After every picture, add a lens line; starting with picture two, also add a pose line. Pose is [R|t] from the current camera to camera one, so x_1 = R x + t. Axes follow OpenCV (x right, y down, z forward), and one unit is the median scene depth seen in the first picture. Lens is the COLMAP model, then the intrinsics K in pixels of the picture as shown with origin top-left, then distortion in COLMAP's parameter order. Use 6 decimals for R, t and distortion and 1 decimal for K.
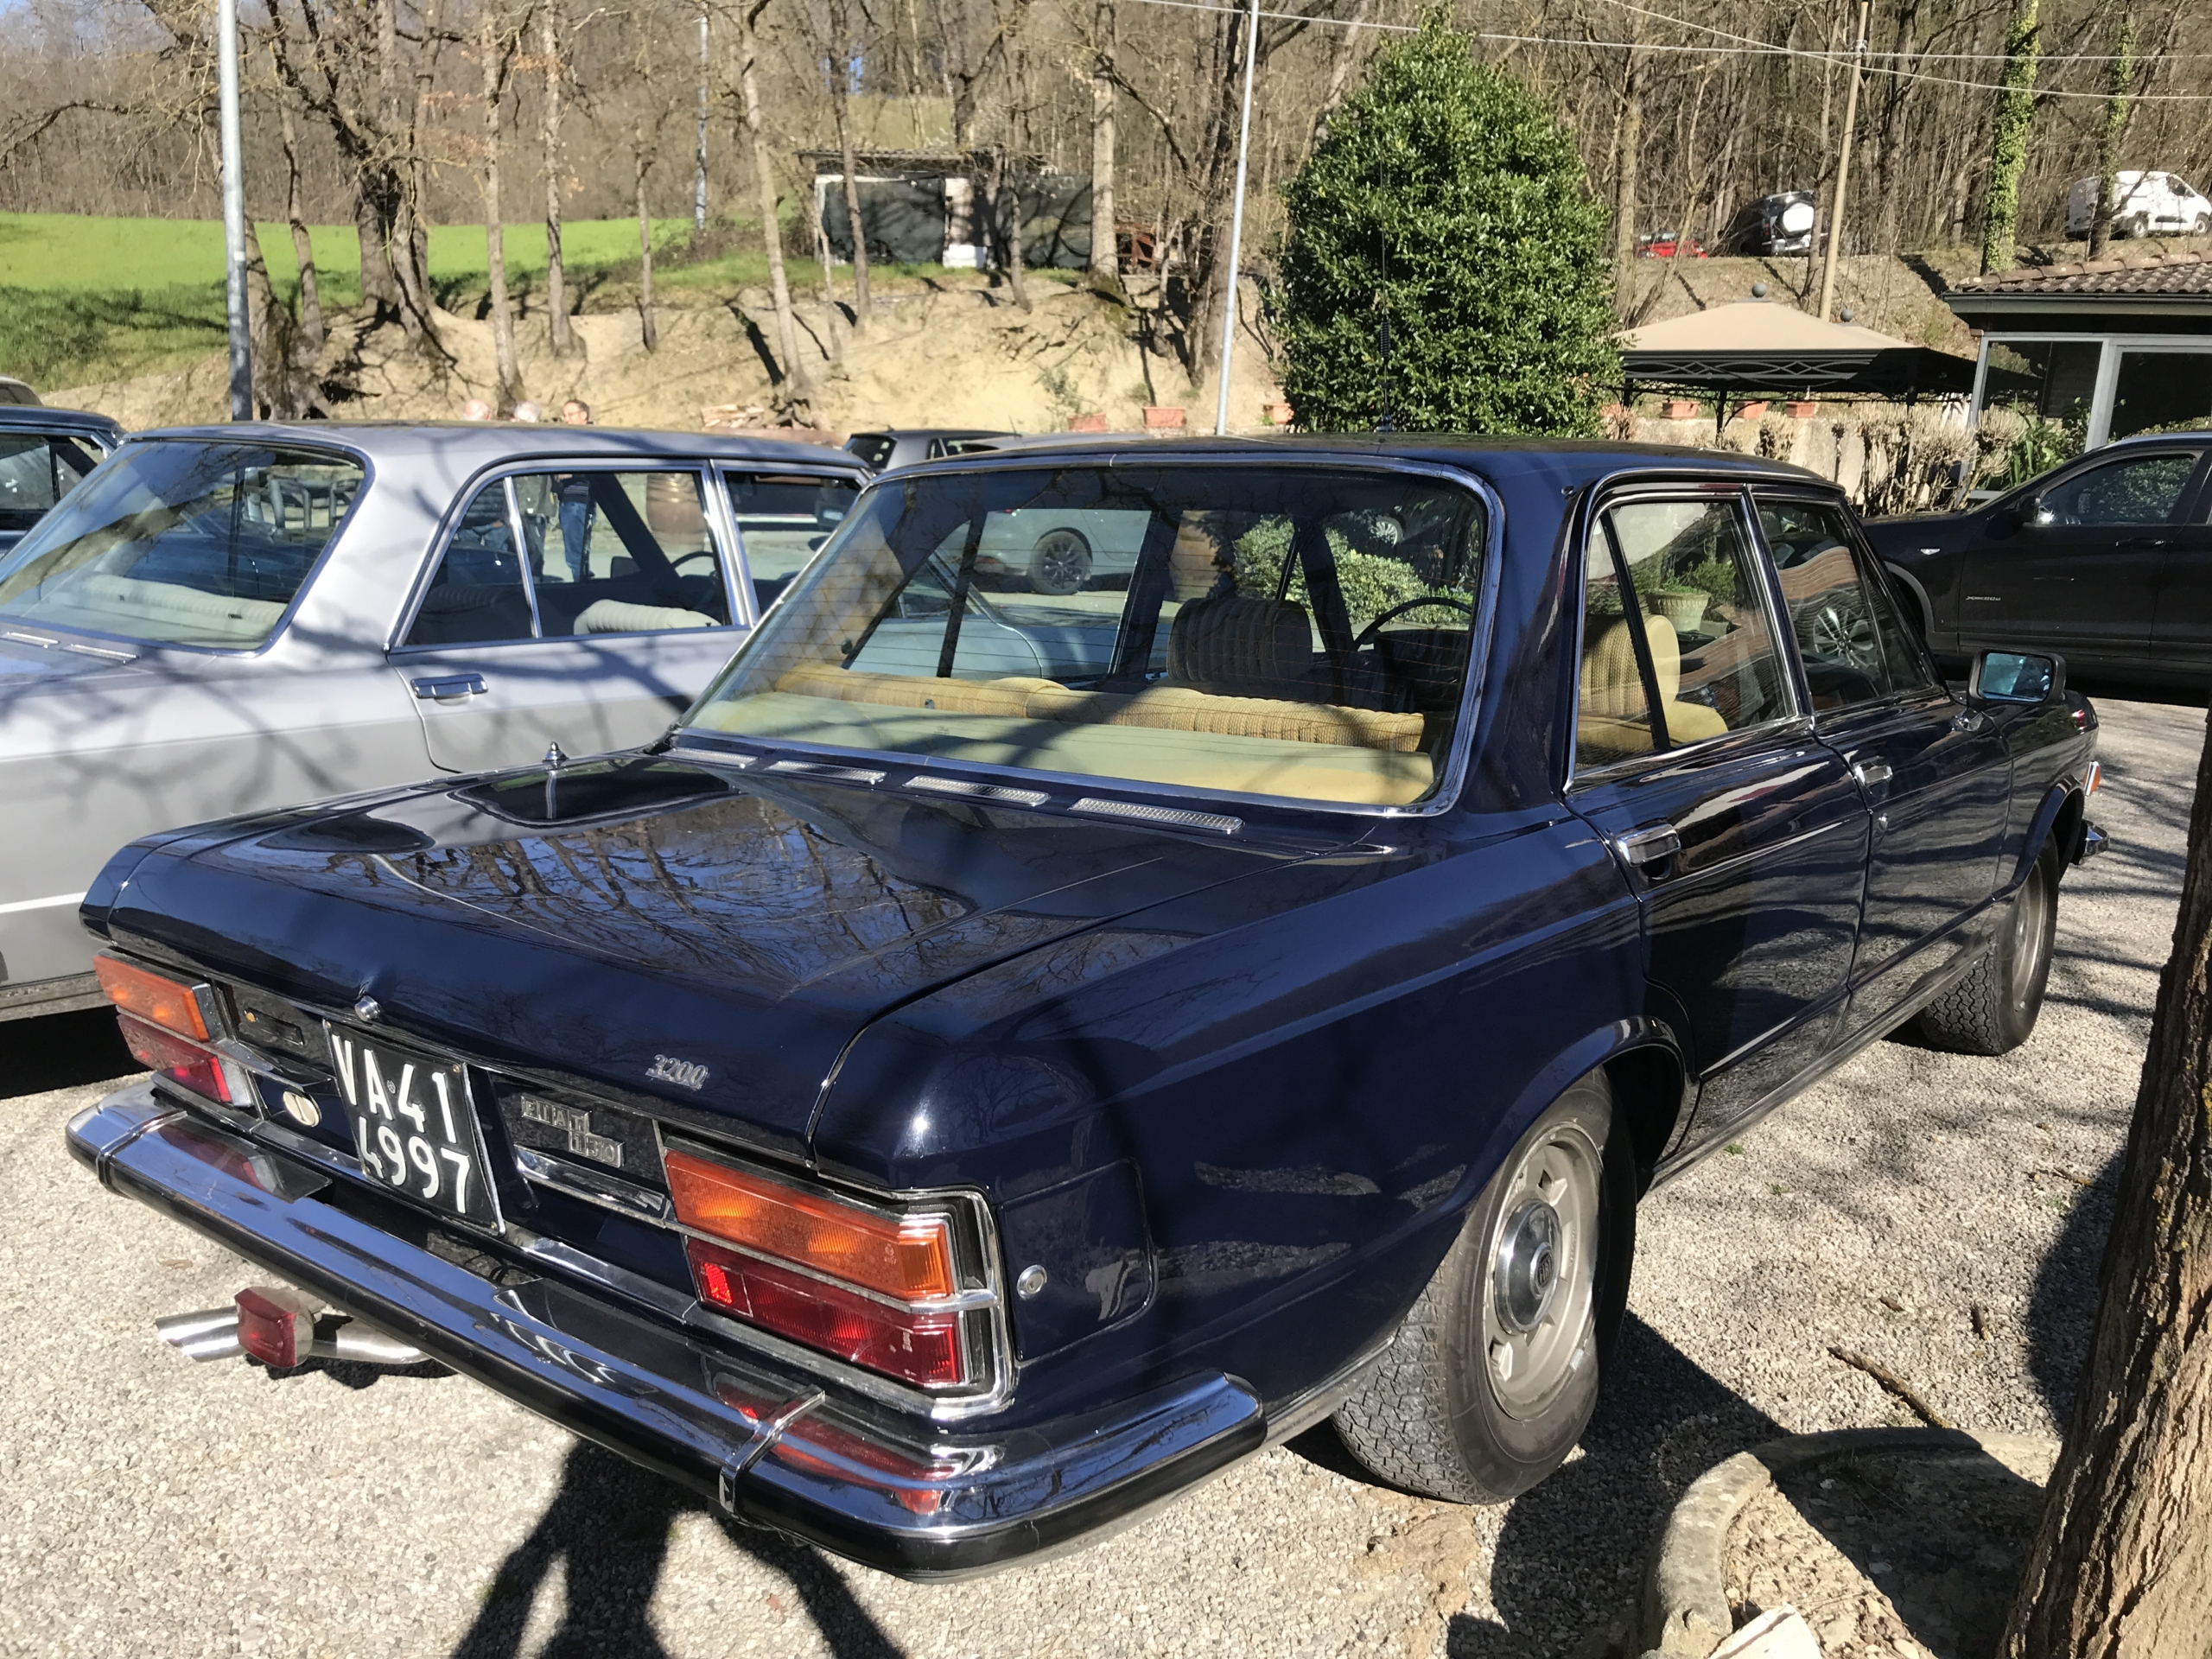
lens RADIAL K [[1818.1, 0, 1106.4], [0, 1818.1, 822.9], [0, 0, 1]] dist [0.007285, 0.008097]
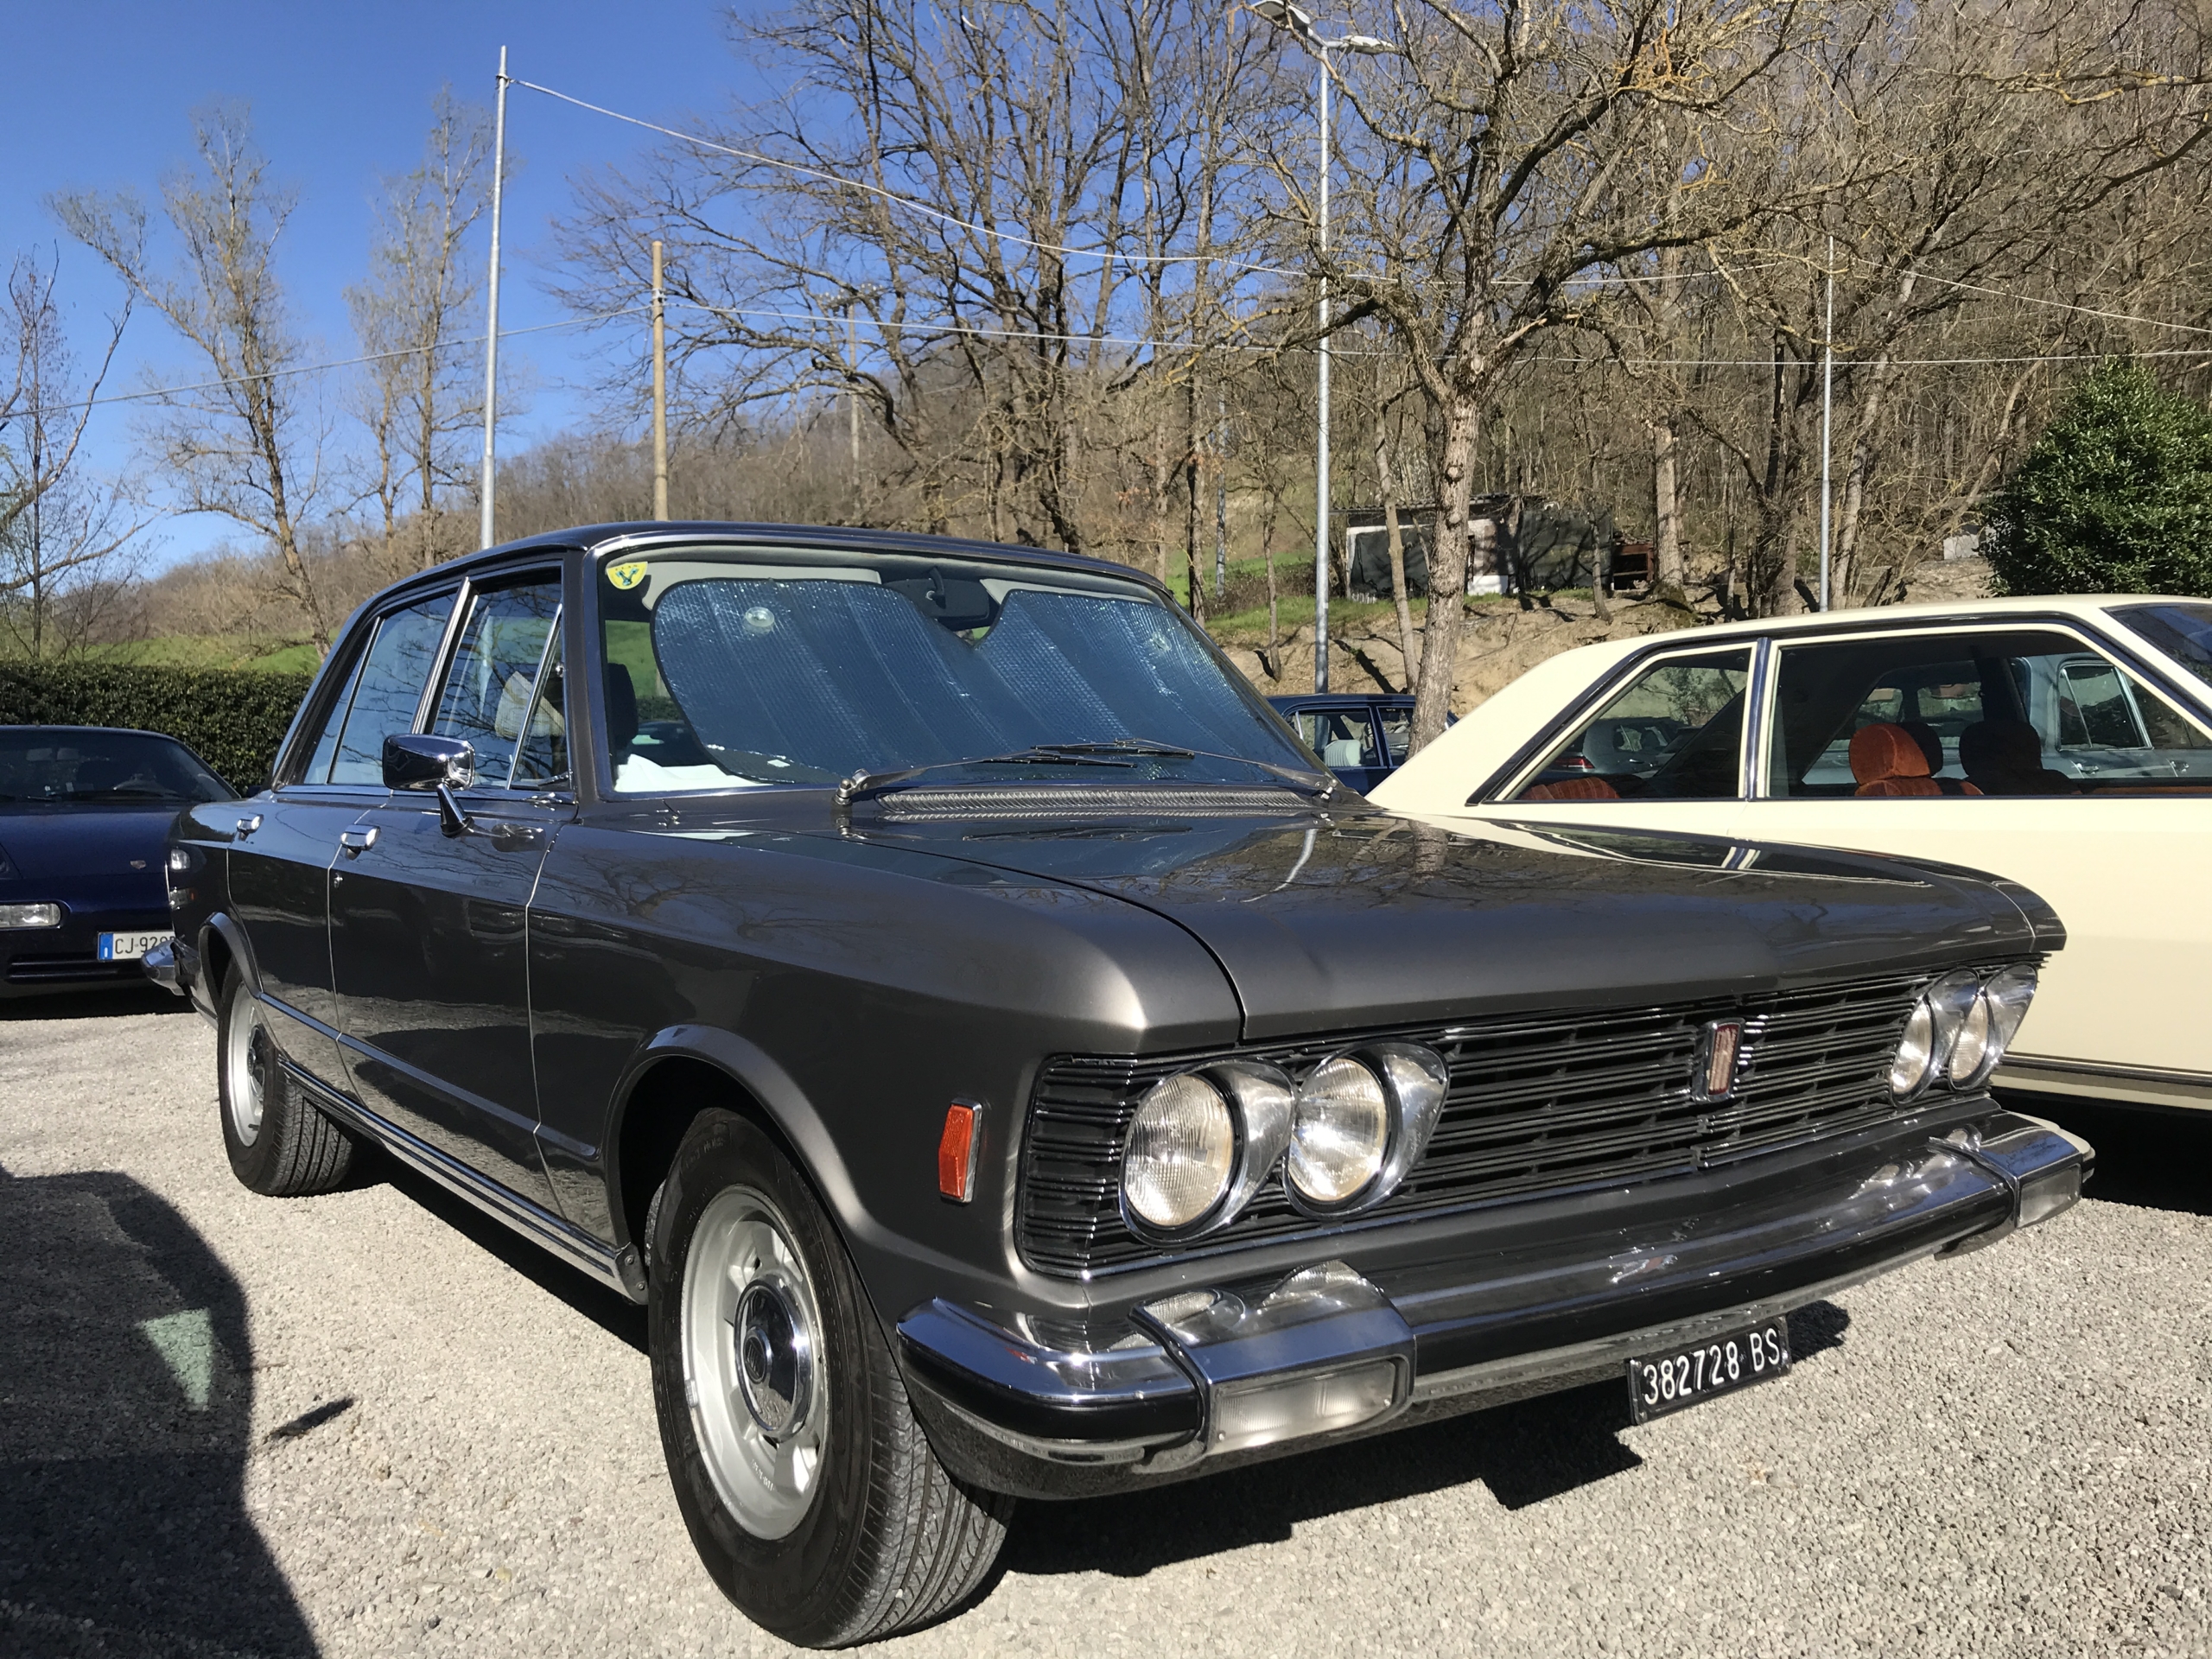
lens RADIAL K [[1827.4, 0, 1096.8], [0, 1827.4, 792.2], [0, 0, 1]] dist [0.030389, -0.039199]
pose [[0.979969, -0.054643, -0.191505, -0.144324], [0.016445, 0.980539, -0.195633, 0.044970], [0.198468, 0.188565, 0.961797, -0.156819]]
